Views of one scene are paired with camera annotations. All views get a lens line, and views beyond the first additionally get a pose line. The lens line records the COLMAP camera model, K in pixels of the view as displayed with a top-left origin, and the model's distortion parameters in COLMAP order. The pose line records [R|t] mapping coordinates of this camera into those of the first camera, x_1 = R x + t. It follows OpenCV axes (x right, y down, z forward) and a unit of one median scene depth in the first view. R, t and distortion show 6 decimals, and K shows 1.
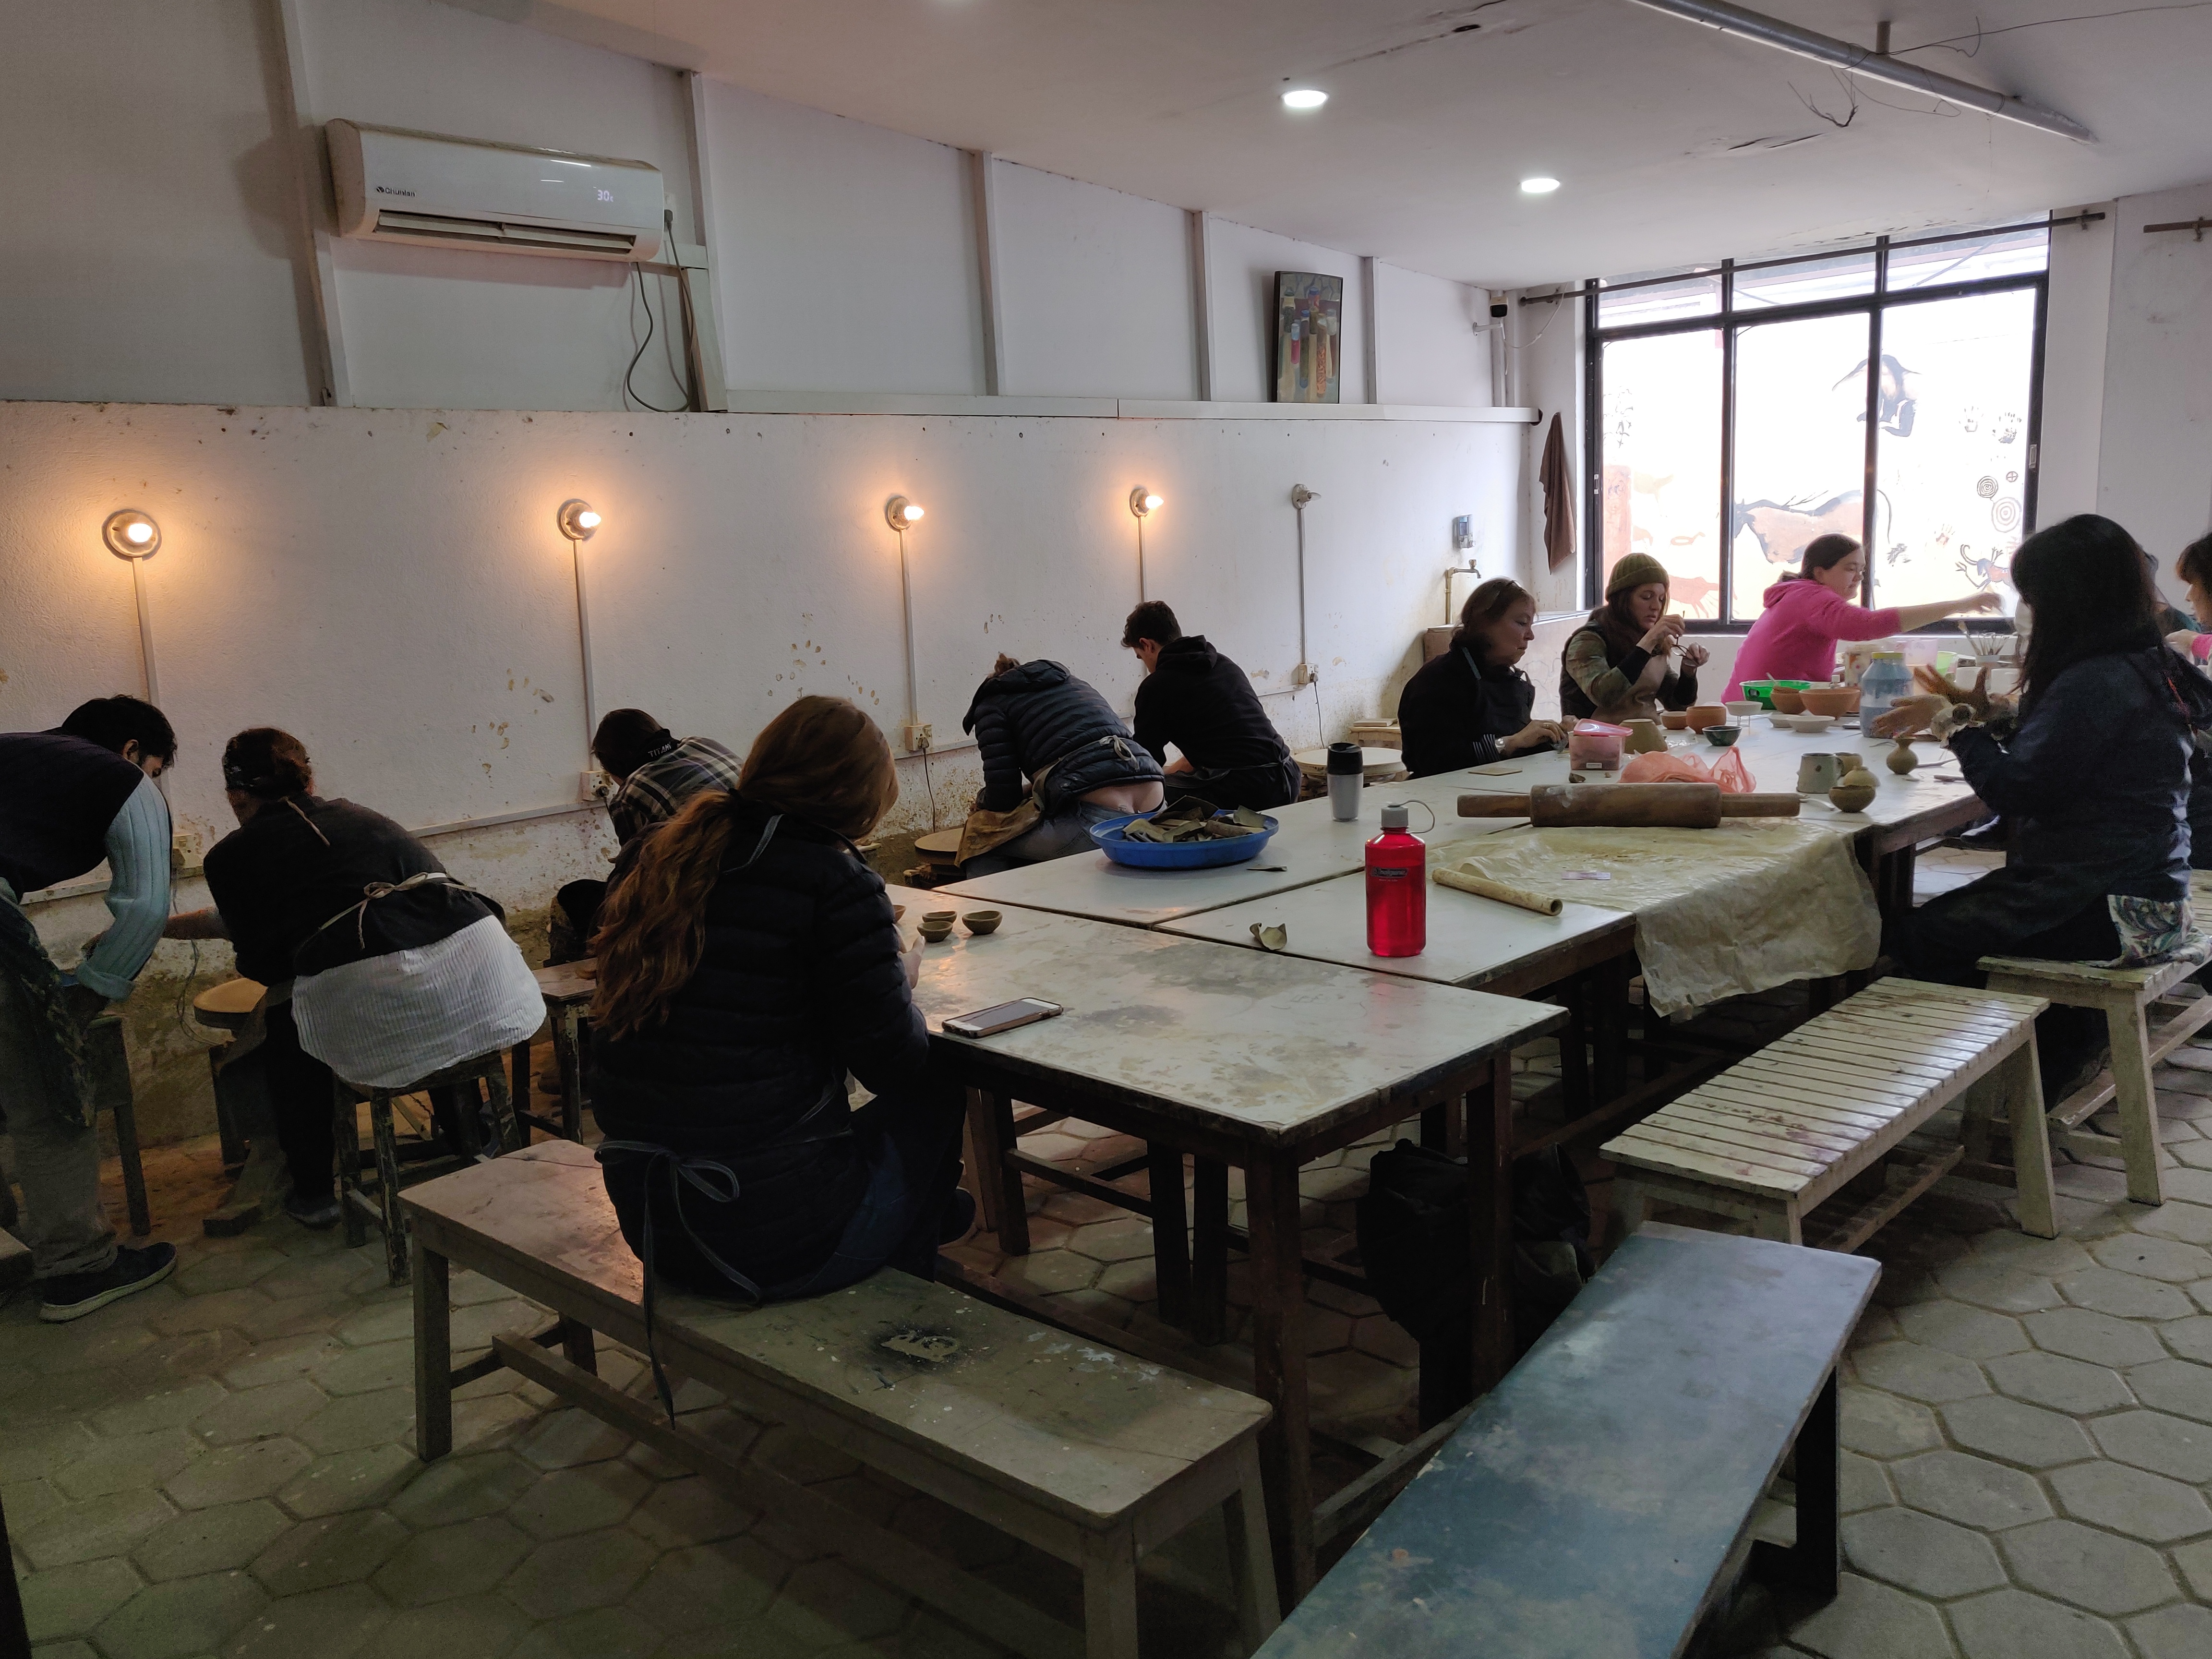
lens RADIAL K [[1660.5, 0, 1106.0], [0, 1660.5, 829.5], [0, 0, 1]] dist [-0.005090, 0.032736]
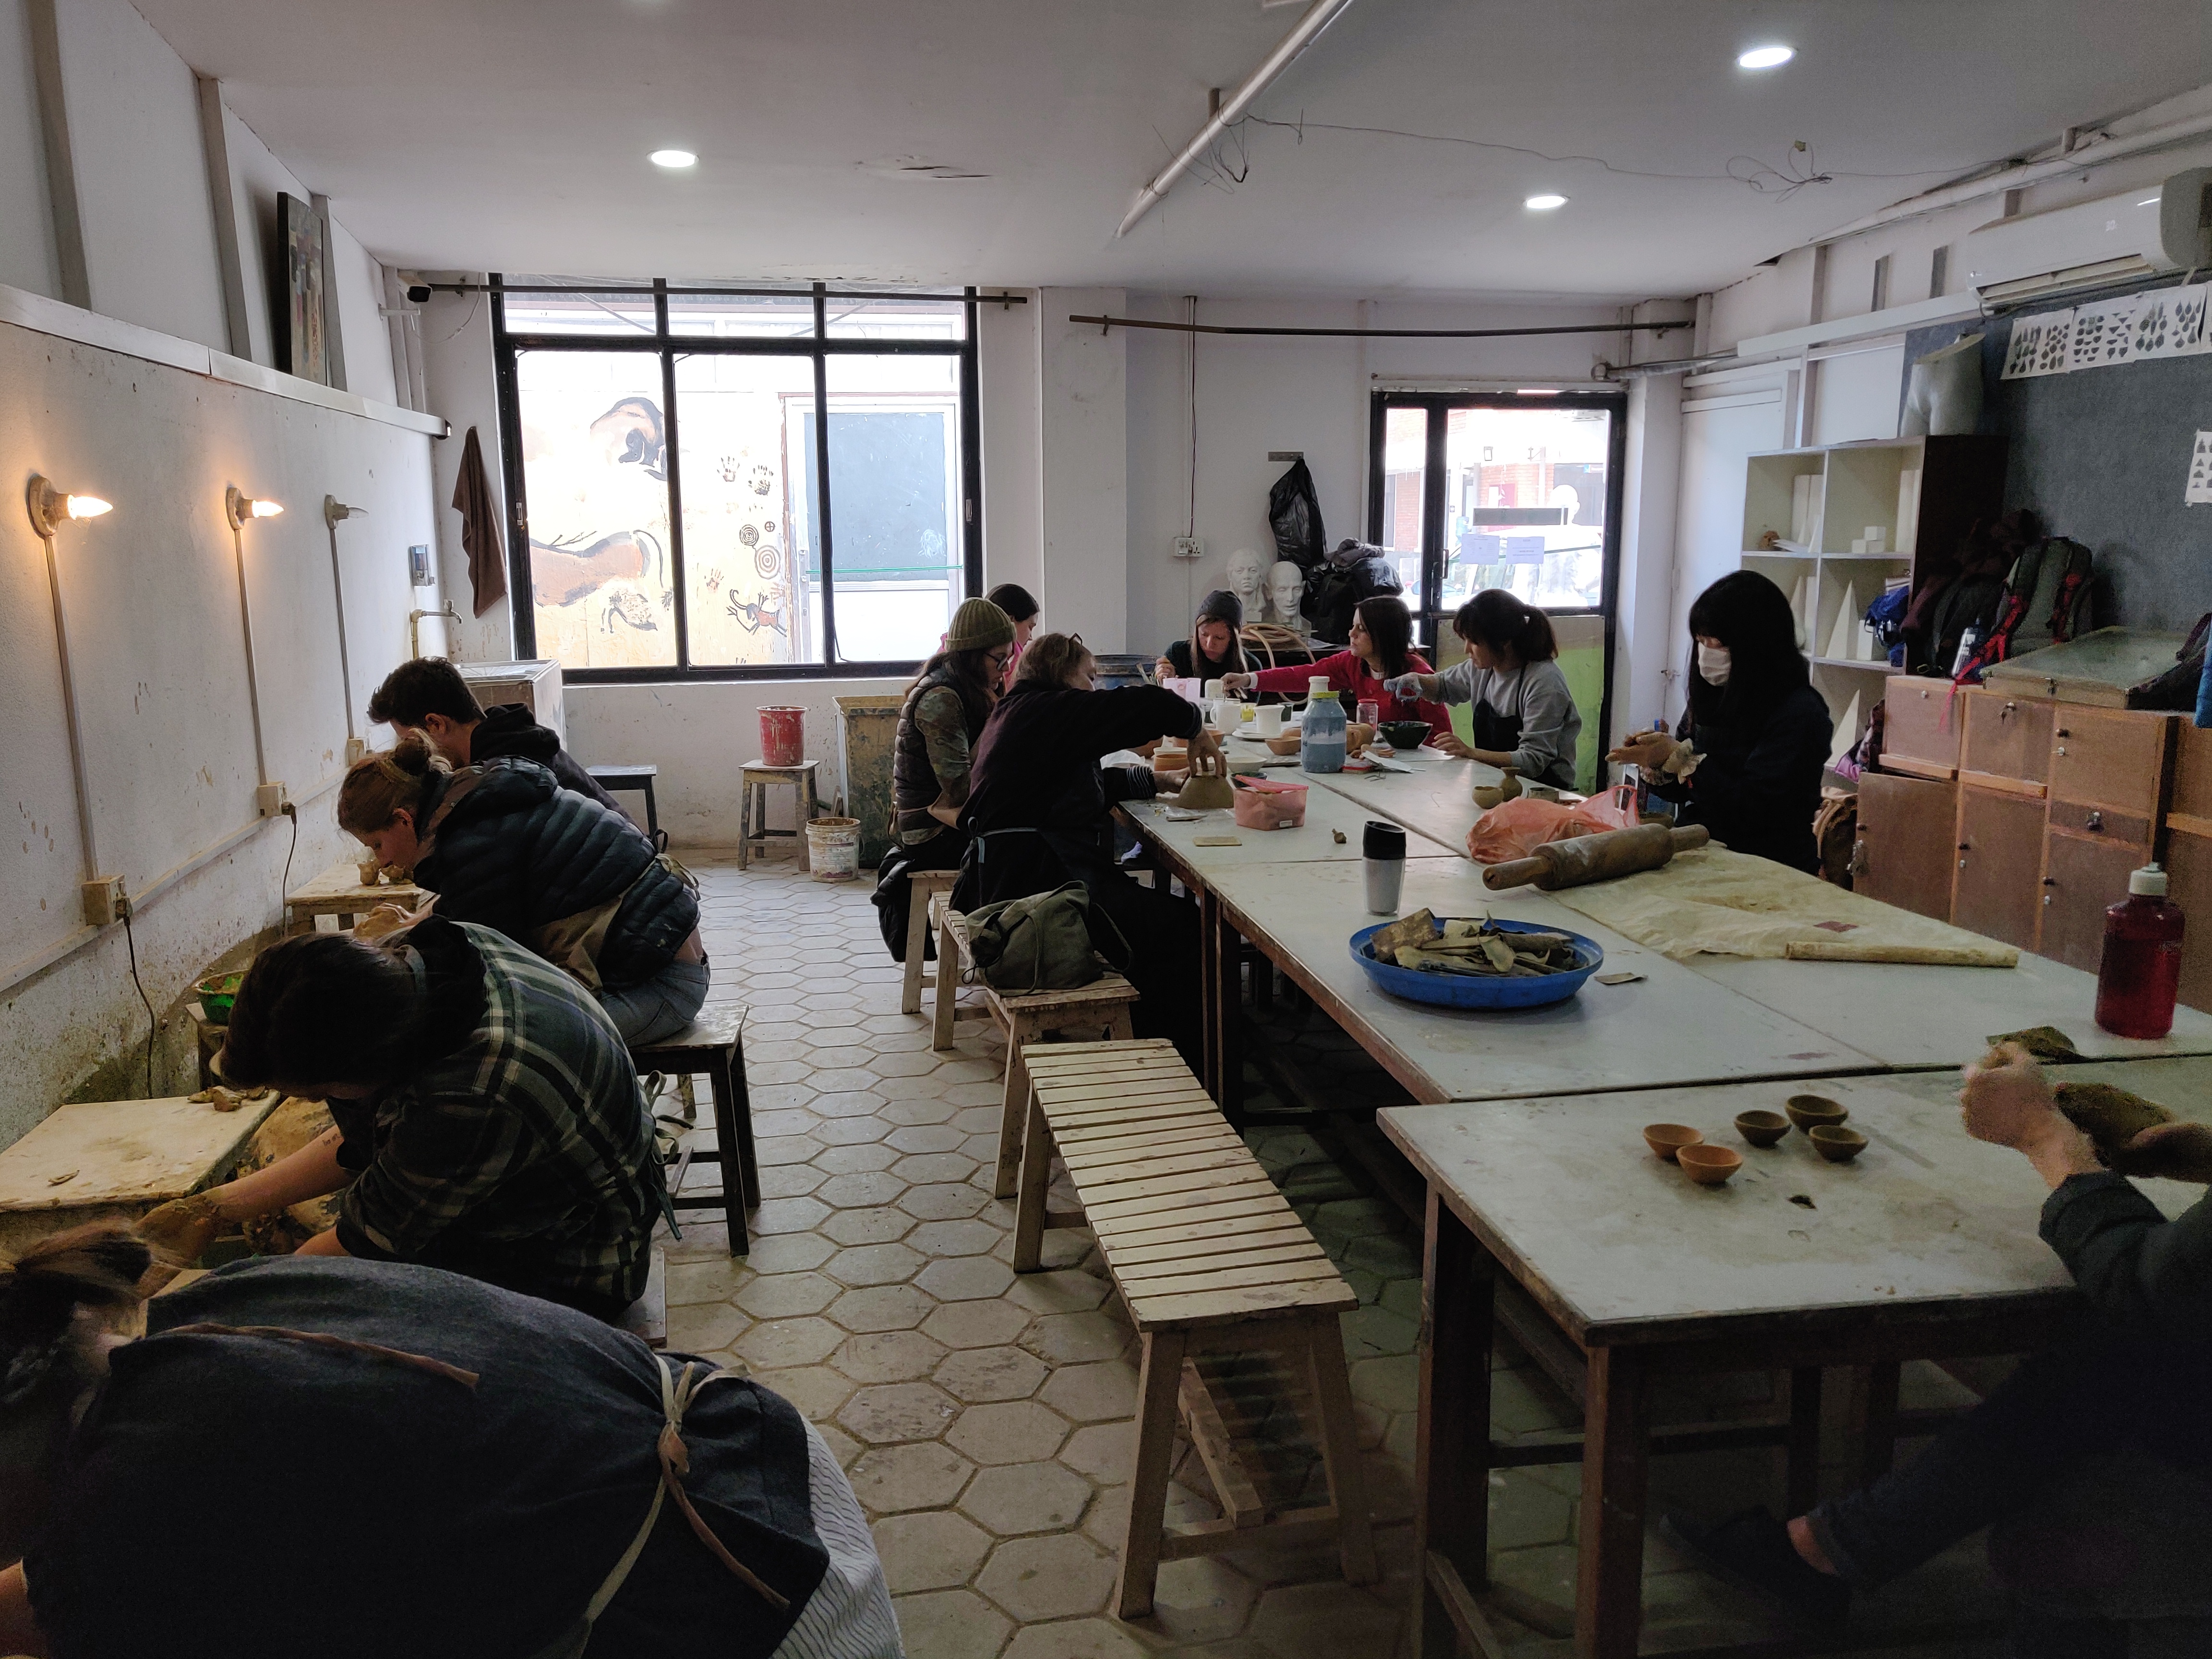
lens RADIAL K [[1660.5, 0, 1106.0], [0, 1660.5, 829.5], [0, 0, 1]] dist [-0.005090, 0.032736]
pose [[0.584335, -0.101068, 0.805194, -0.251956], [0.121273, 0.991948, 0.036501, -0.041879], [-0.802400, 0.076320, 0.591887, 0.272974]]
